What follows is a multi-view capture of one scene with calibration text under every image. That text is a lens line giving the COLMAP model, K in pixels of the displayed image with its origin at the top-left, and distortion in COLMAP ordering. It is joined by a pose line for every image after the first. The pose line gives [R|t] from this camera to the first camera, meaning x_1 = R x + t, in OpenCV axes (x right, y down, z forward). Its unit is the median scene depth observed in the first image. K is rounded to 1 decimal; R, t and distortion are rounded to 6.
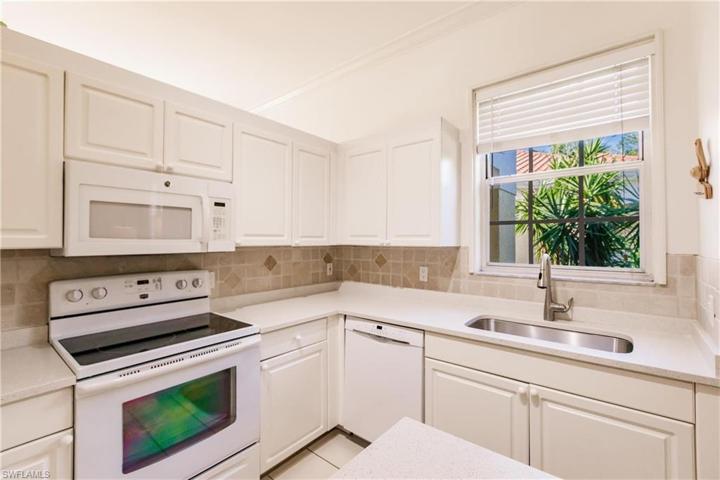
lens RADIAL K [[319.1, 0, 360.7], [0, 319.1, 237.1], [0, 0, 1]] dist [-0.000053, 0.000178]
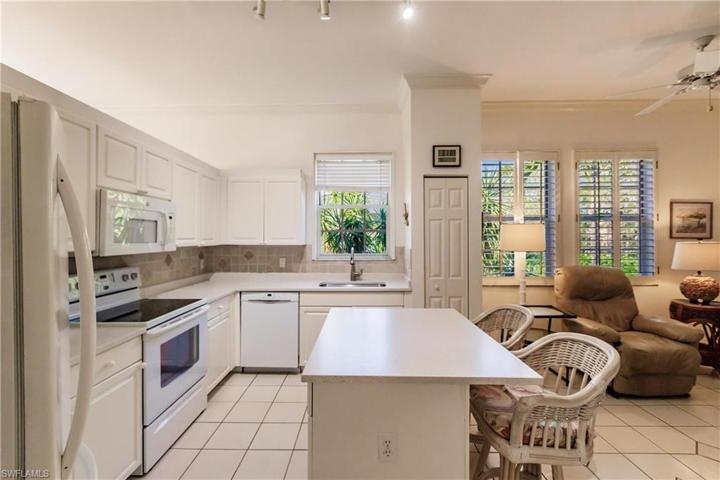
lens RADIAL K [[324.1, 0, 360.0], [0, 324.1, 240.0], [0, 0, 1]] dist [-0.001130, 0.000227]
pose [[0.775001, -0.006760, 0.631924, -0.591303], [-0.004985, 0.999846, 0.016809, -0.027263], [-0.631940, -0.016177, 0.774848, -0.539806]]
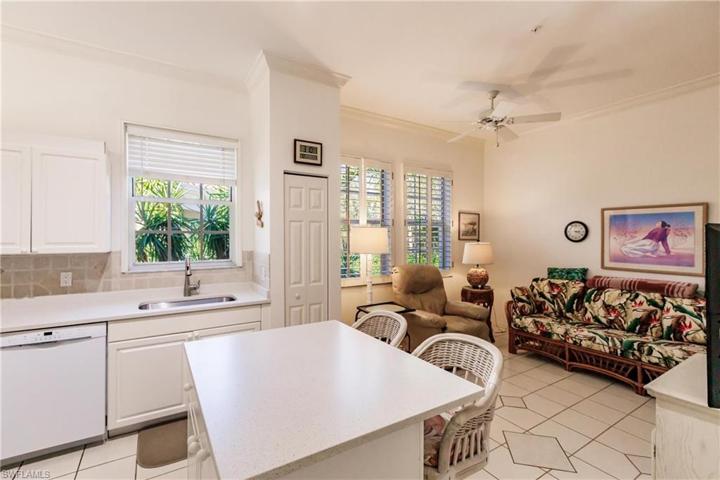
lens RADIAL K [[324.1, 0, 360.0], [0, 324.1, 240.0], [0, 0, 1]] dist [-0.001130, 0.000227]
pose [[0.310176, -0.010289, 0.950624, -0.583265], [-0.010319, 0.999846, 0.014189, -0.041581], [-0.950623, -0.014211, 0.310022, -0.261704]]
